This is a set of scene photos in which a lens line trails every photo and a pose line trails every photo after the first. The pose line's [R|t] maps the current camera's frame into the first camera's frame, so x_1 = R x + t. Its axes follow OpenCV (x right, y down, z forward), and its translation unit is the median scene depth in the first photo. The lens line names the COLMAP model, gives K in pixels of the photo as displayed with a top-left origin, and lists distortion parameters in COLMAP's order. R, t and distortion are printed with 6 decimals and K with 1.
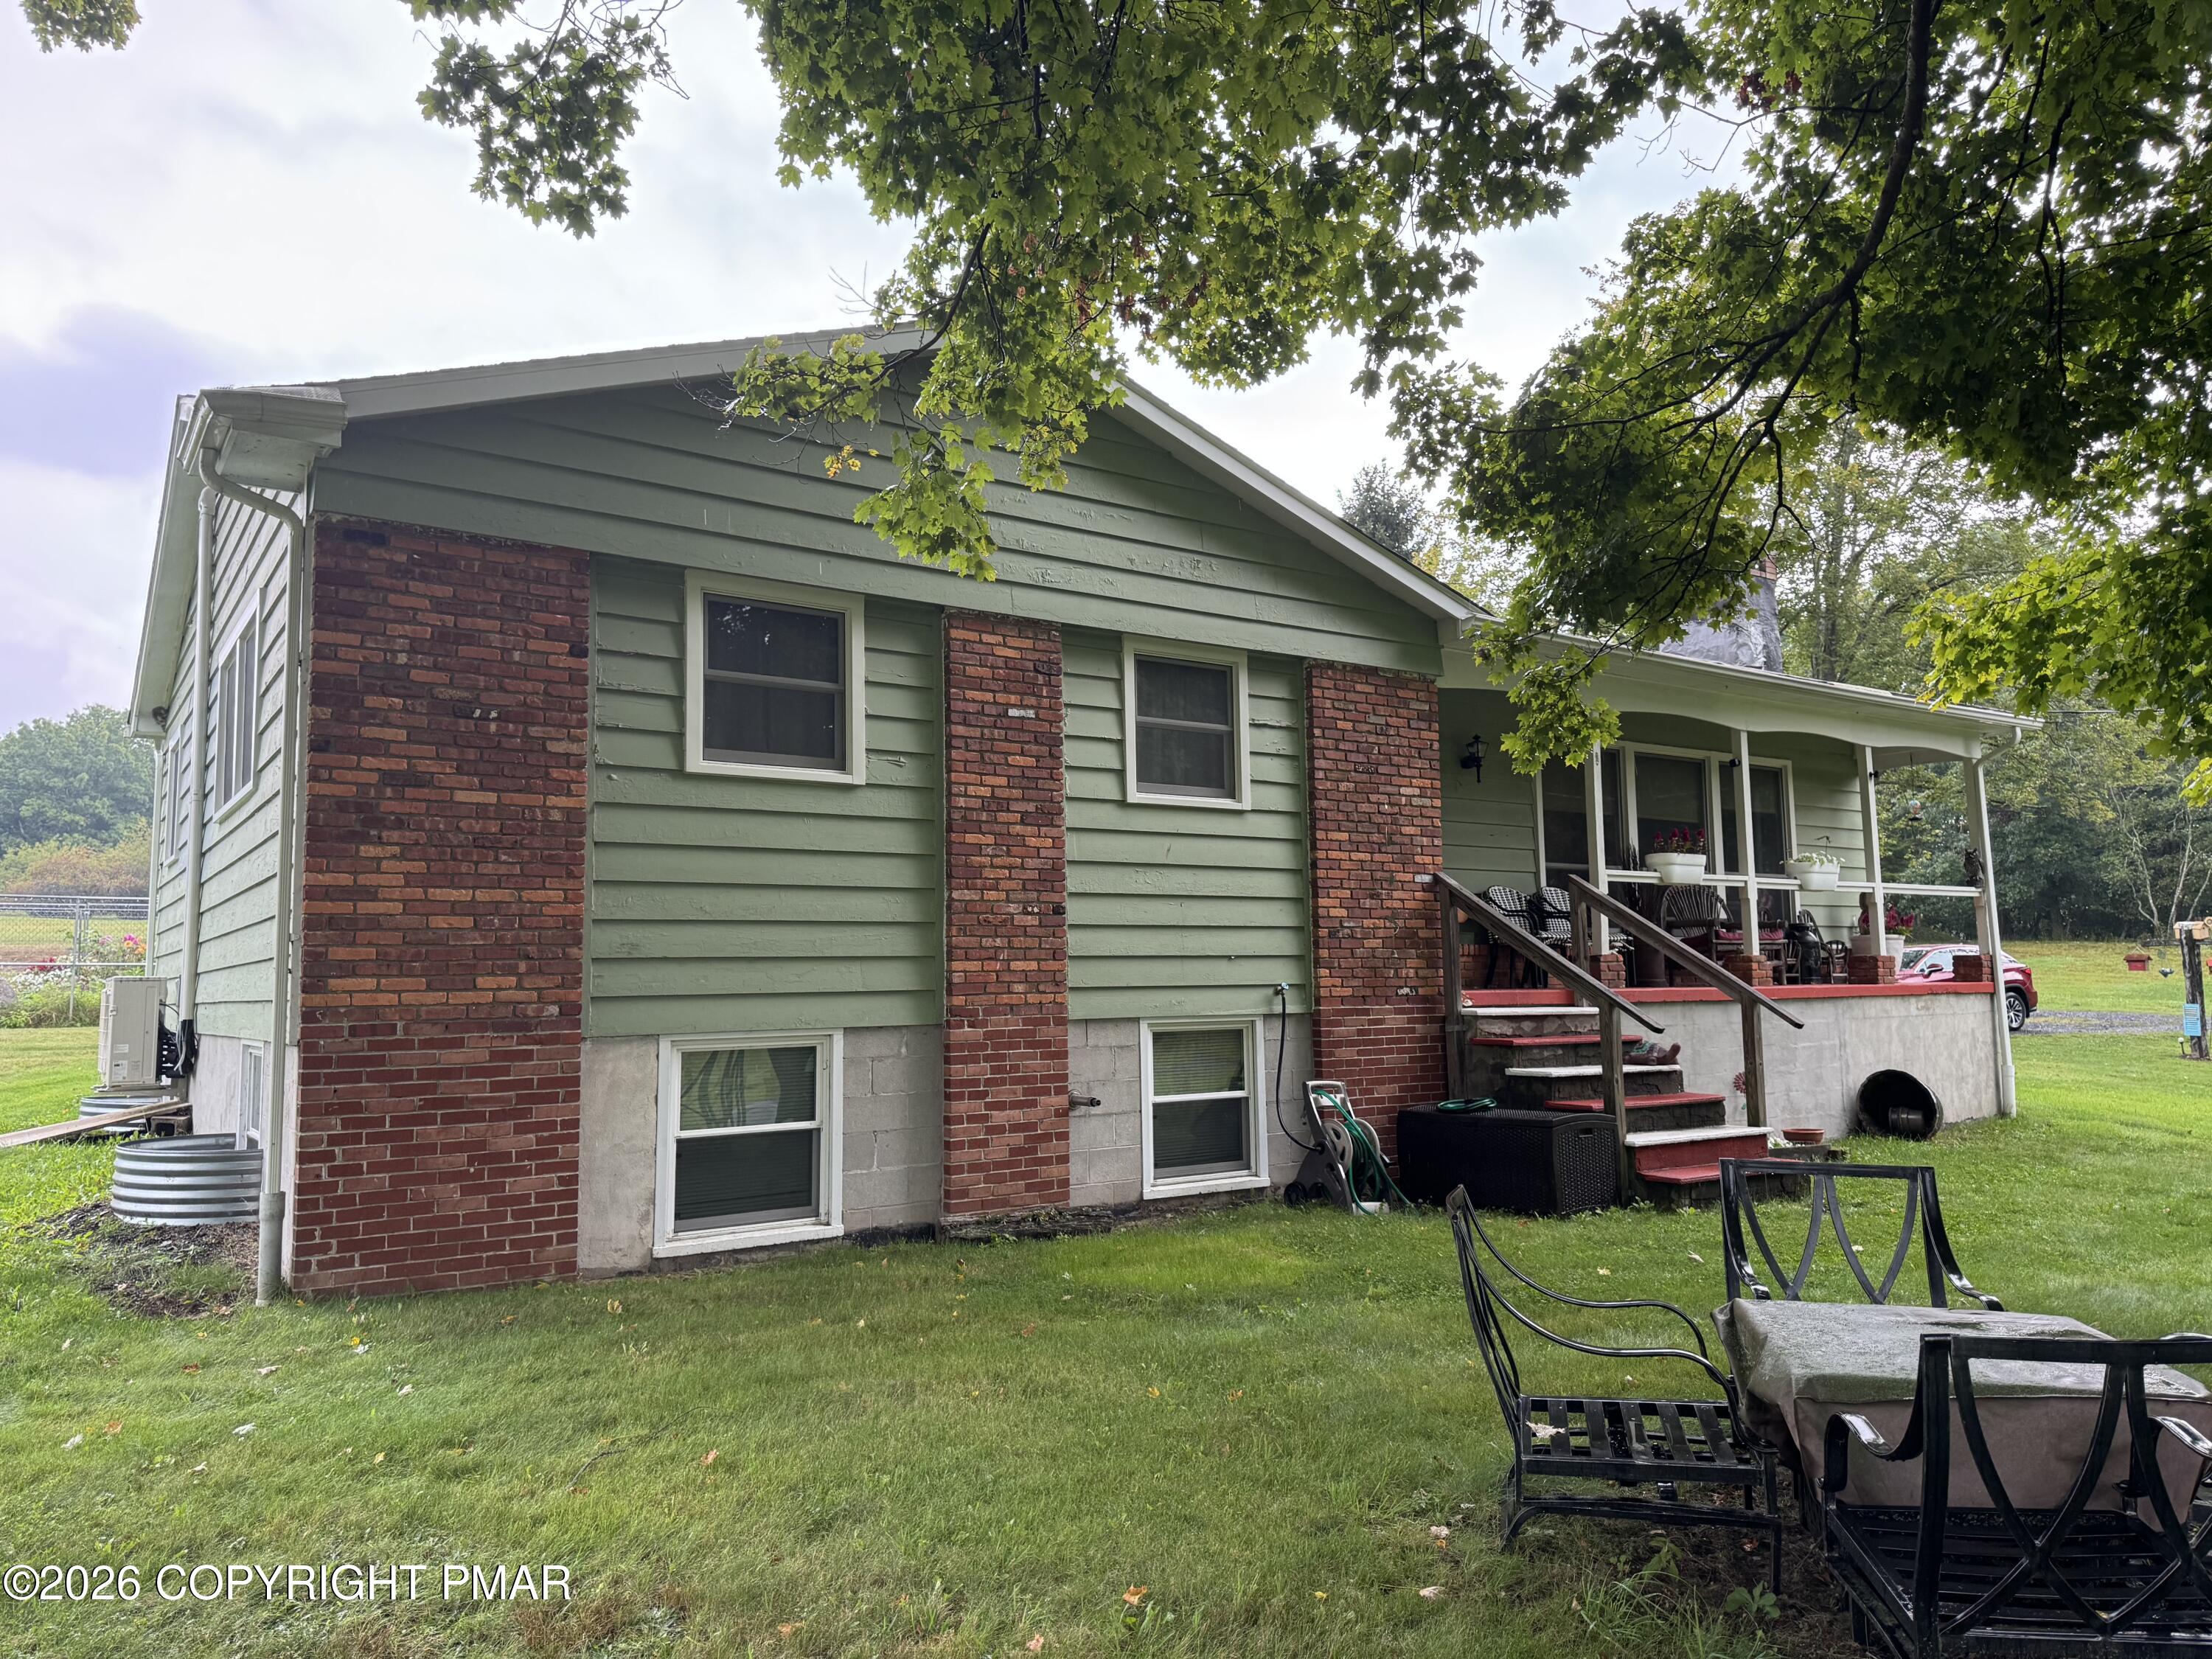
lens RADIAL K [[1548.5, 0, 1105.3], [0, 1548.5, 832.2], [0, 0, 1]] dist [-0.000552, -0.000335]
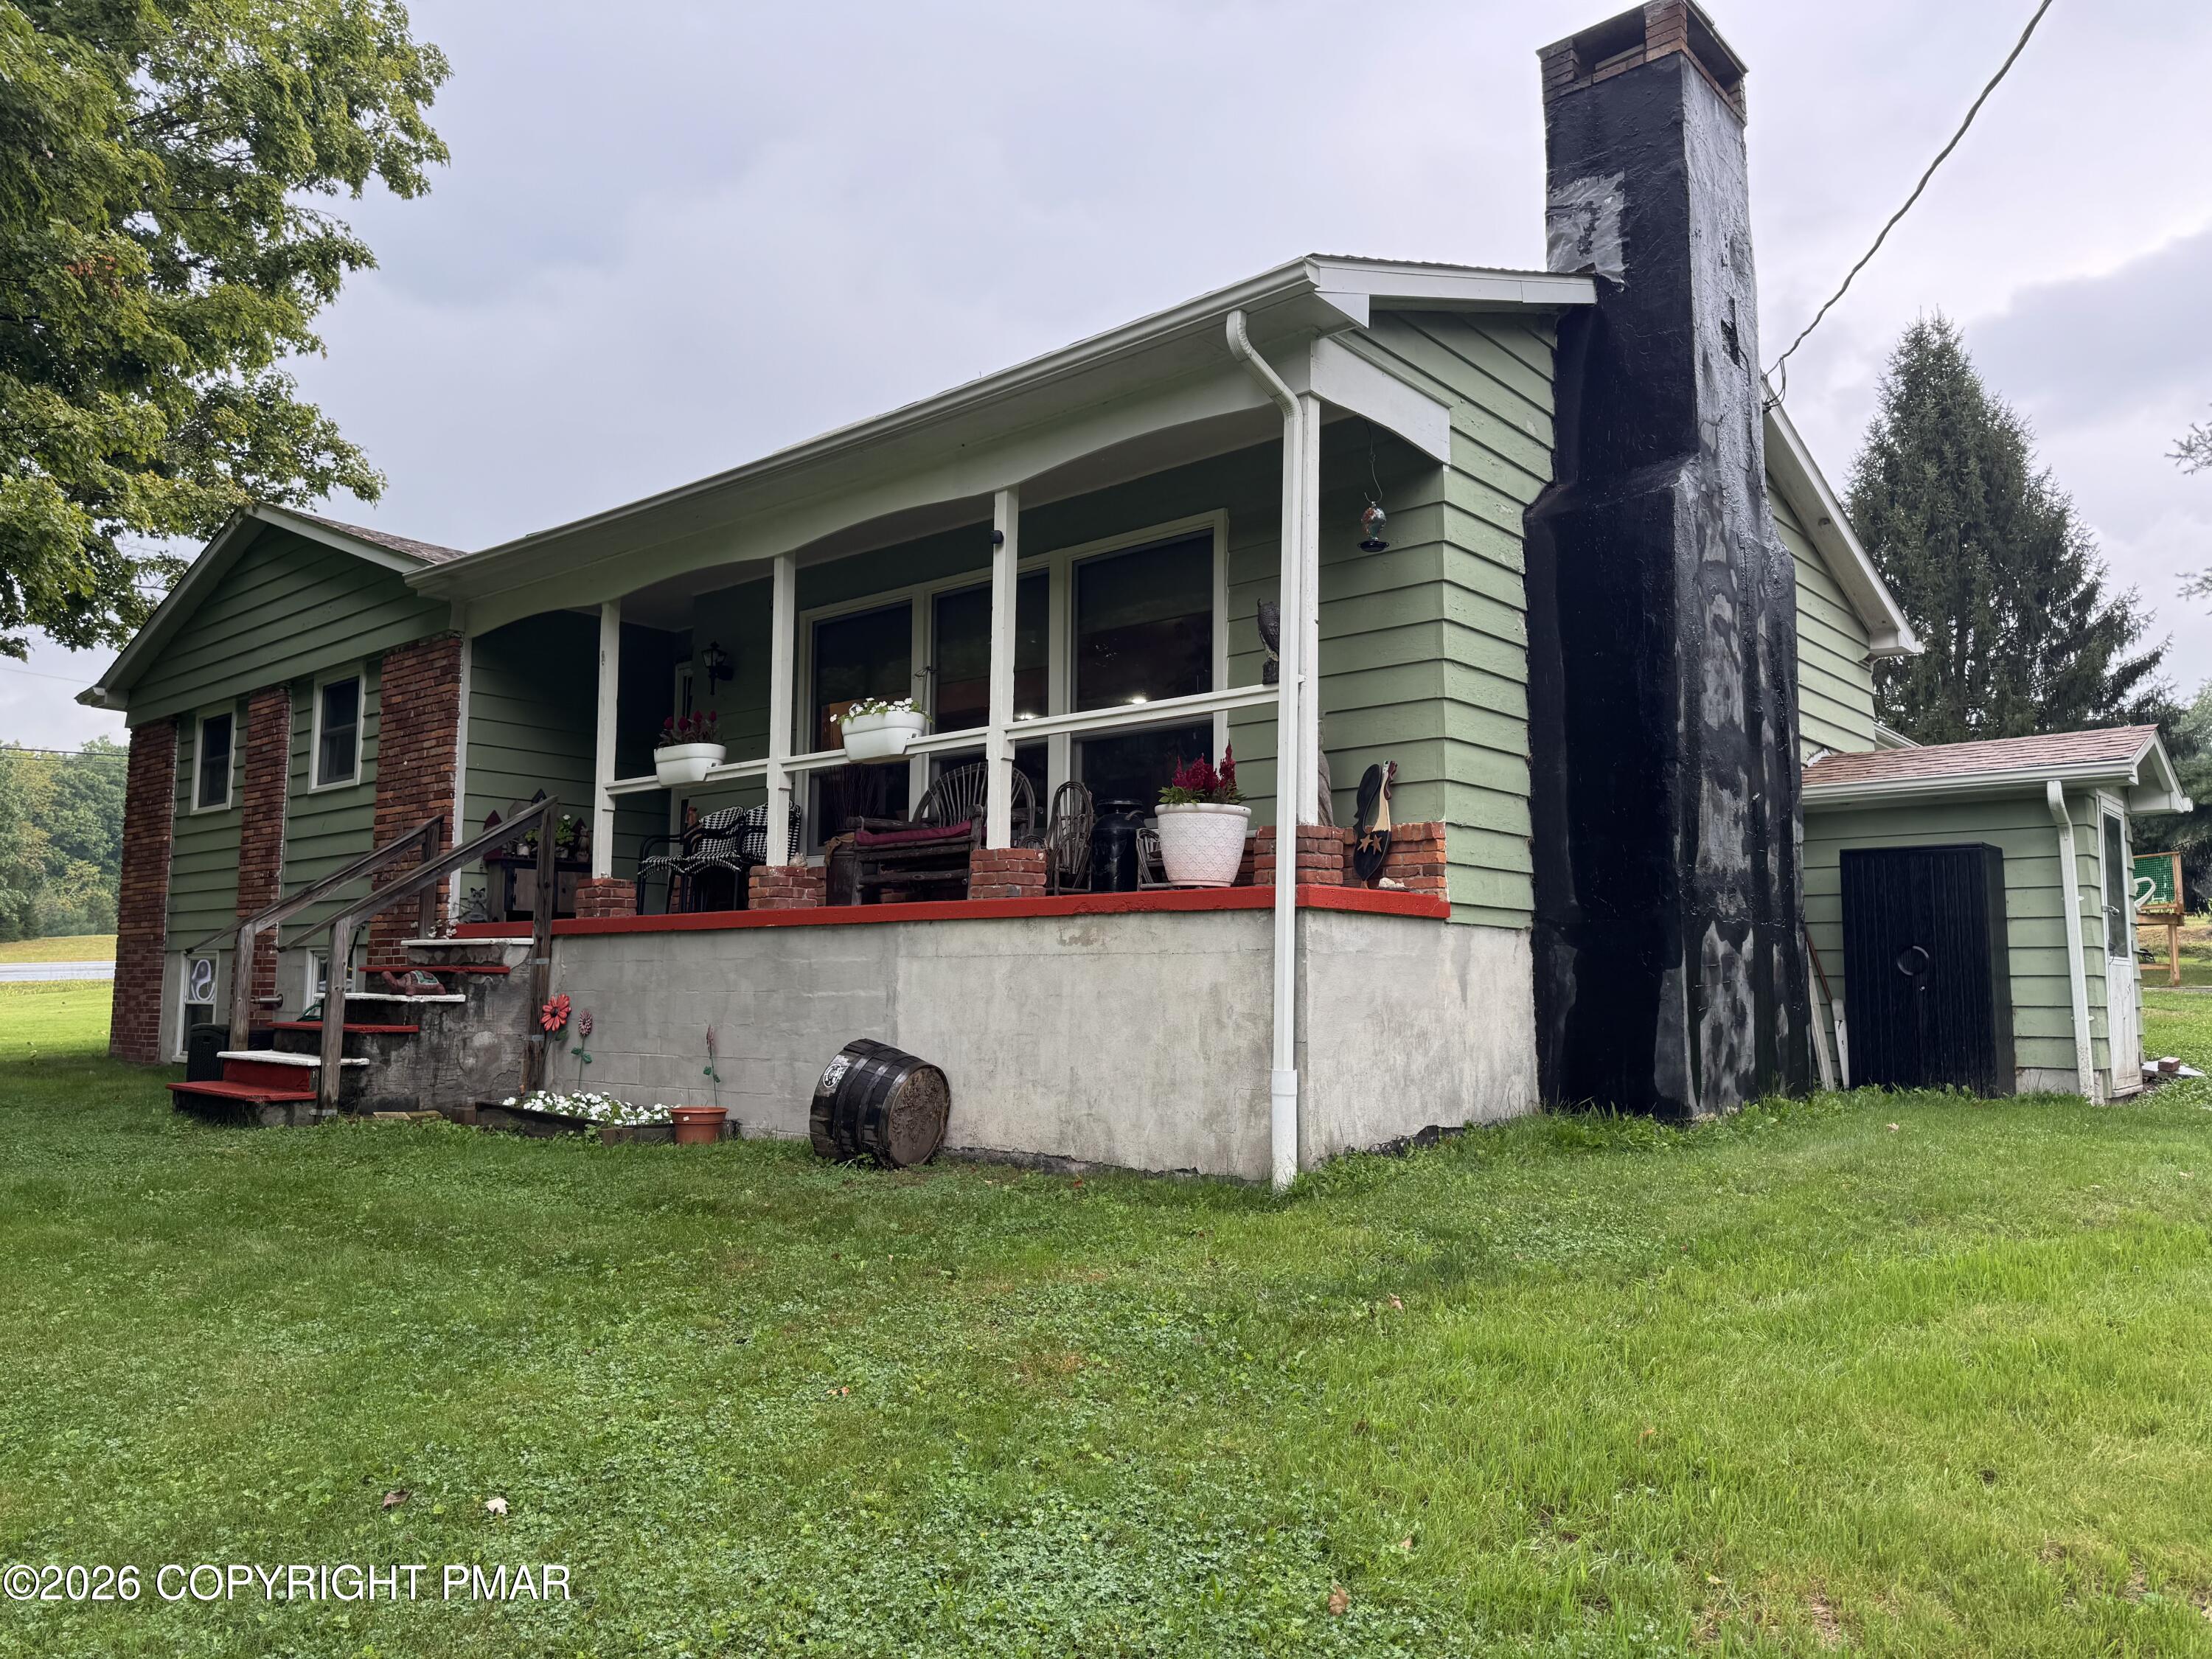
lens RADIAL K [[1548.5, 0, 1105.6], [0, 1548.5, 827.3], [0, 0, 1]] dist [-0.000552, -0.000335]
pose [[0.237408, -0.080175, -0.968096, 1.056961], [0.096509, 0.993604, -0.058620, 0.113274], [0.966604, -0.079513, 0.243627, 0.920210]]
